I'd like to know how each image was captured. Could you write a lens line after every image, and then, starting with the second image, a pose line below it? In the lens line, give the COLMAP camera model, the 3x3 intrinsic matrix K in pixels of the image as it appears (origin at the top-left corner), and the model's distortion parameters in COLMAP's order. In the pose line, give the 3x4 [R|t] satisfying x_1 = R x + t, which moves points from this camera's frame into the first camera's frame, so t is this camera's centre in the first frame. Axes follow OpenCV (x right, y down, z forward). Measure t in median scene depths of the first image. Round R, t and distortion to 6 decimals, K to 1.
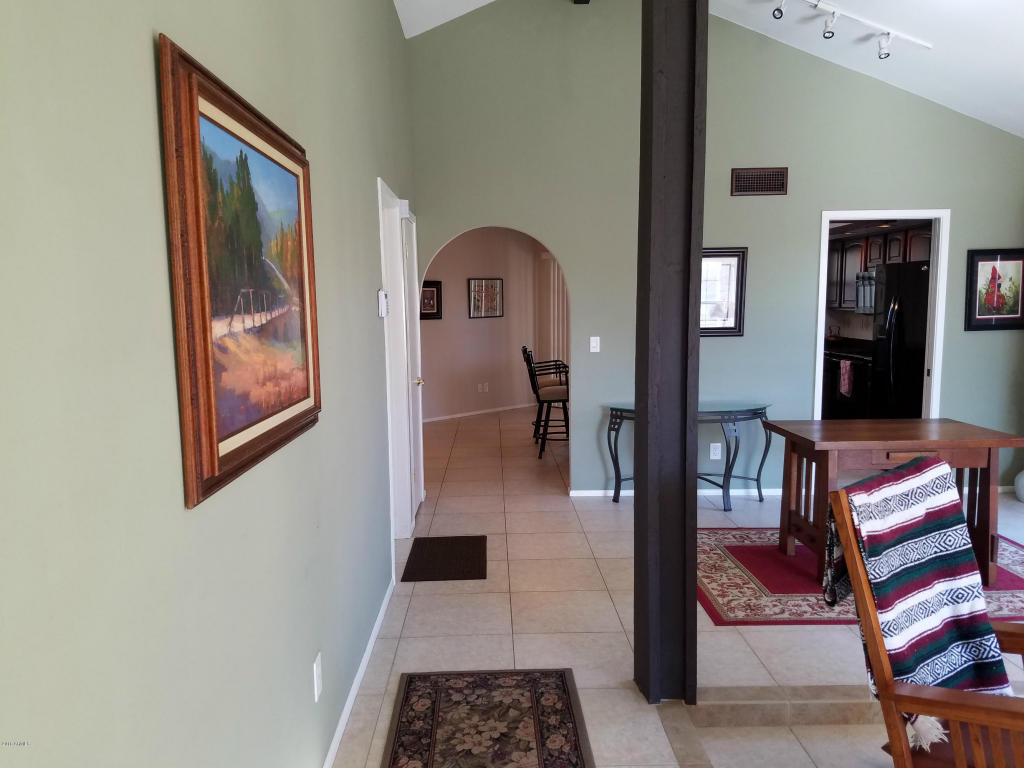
lens RADIAL K [[783.8, 0, 511.8], [0, 783.8, 385.5], [0, 0, 1]] dist [0.067299, -0.044070]
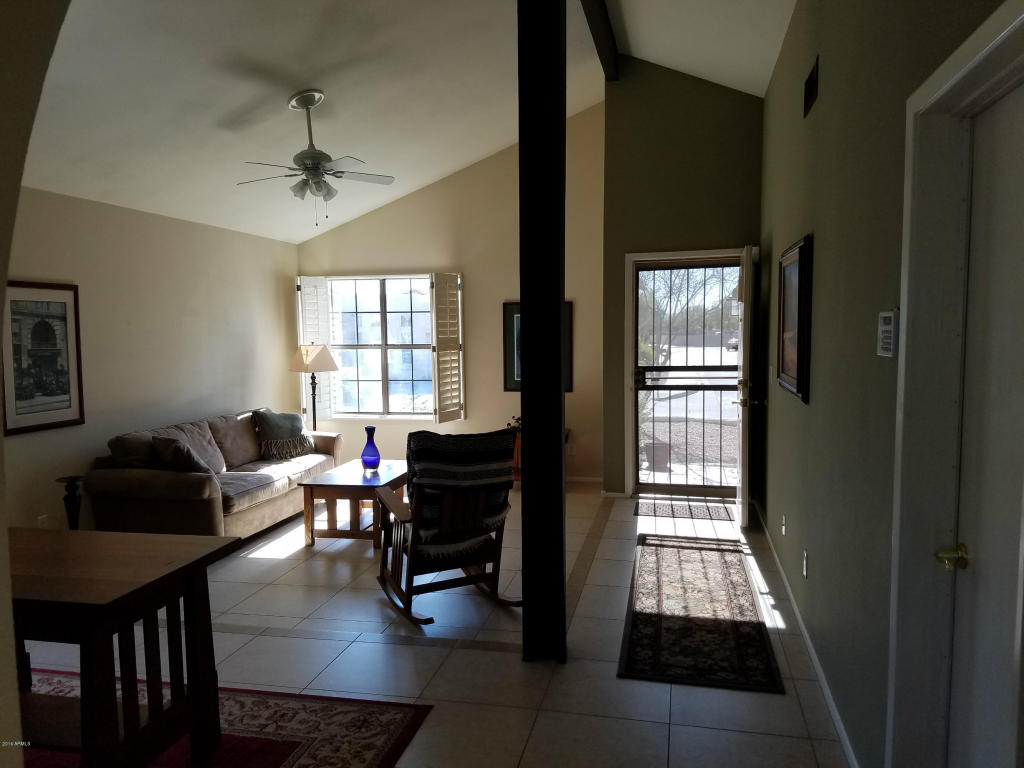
lens RADIAL K [[783.8, 0, 503.7], [0, 783.8, 387.2], [0, 0, 1]] dist [0.067299, -0.044070]
pose [[-0.967893, 0.004299, 0.251324, -0.051101], [0.051941, 0.981695, 0.183242, -0.250022], [-0.245936, 0.190413, -0.950399, 2.157142]]
